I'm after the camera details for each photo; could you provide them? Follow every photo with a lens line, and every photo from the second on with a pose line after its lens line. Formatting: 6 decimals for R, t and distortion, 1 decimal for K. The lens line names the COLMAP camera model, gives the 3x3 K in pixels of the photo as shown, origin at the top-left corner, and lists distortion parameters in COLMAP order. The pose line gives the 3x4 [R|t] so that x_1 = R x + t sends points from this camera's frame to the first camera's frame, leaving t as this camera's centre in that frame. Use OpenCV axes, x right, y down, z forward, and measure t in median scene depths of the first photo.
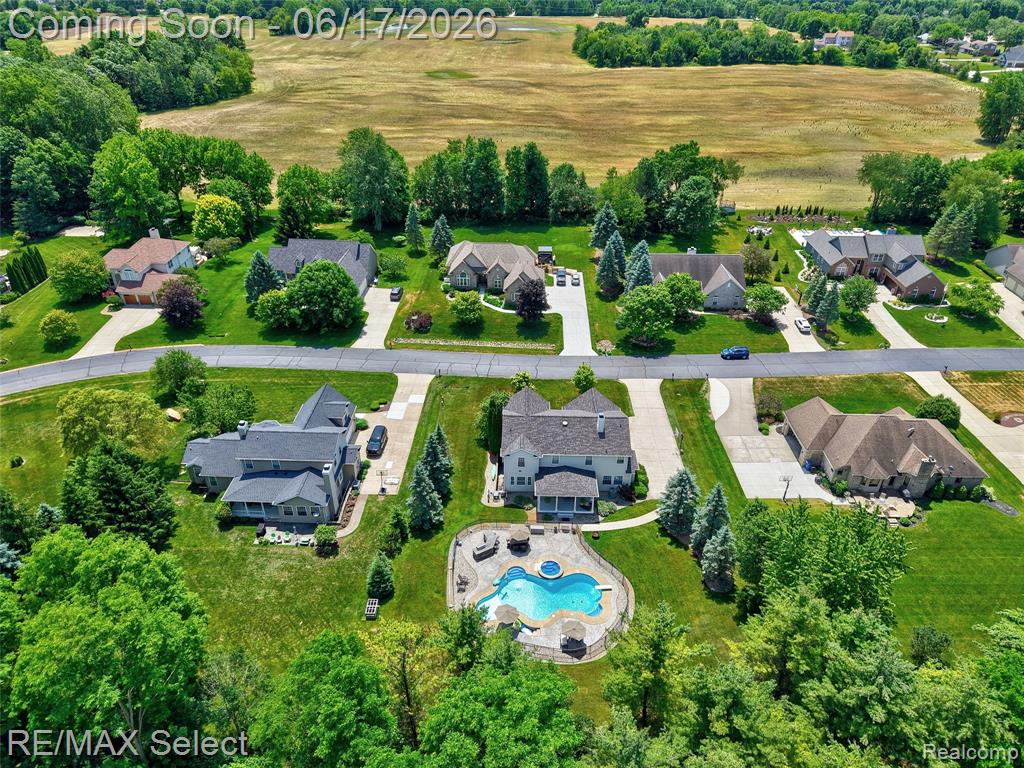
lens RADIAL K [[687.1, 0, 509.0], [0, 687.1, 381.1], [0, 0, 1]] dist [0.001634, -0.028603]
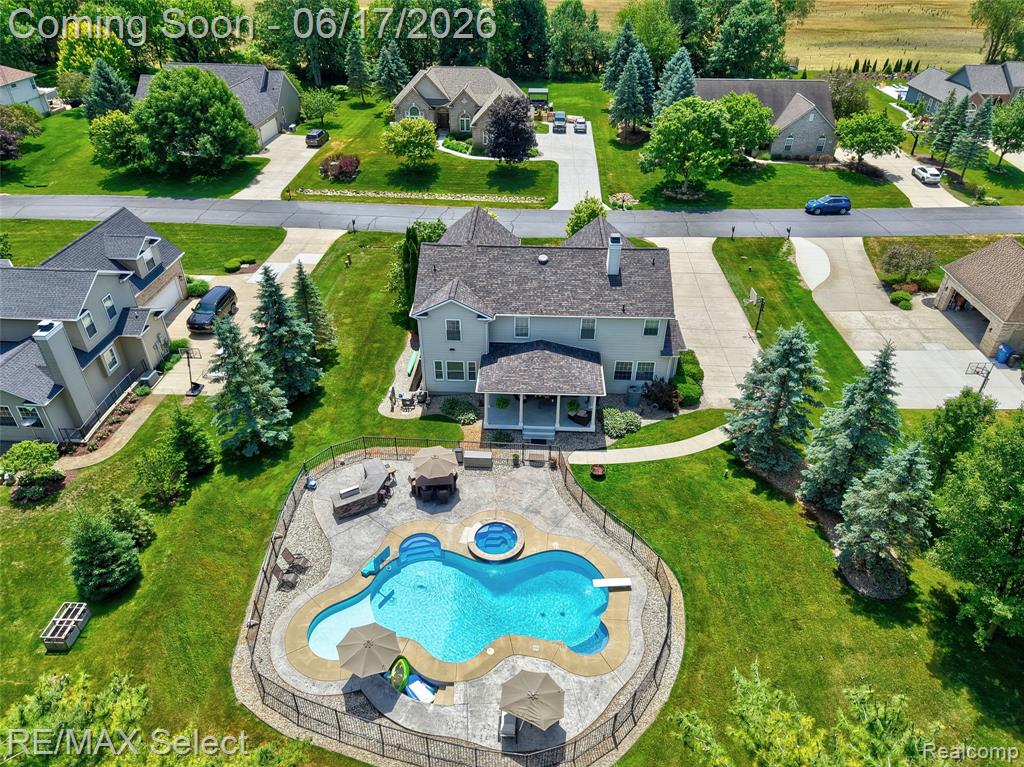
lens RADIAL K [[687.1, 0, 518.5], [0, 687.1, 384.5], [0, 0, 1]] dist [0.001634, -0.028603]
pose [[0.999906, 0.012956, -0.004447, 0.062956], [-0.012752, 0.998983, 0.043238, 0.125075], [0.005002, -0.043178, 0.999055, 0.457217]]
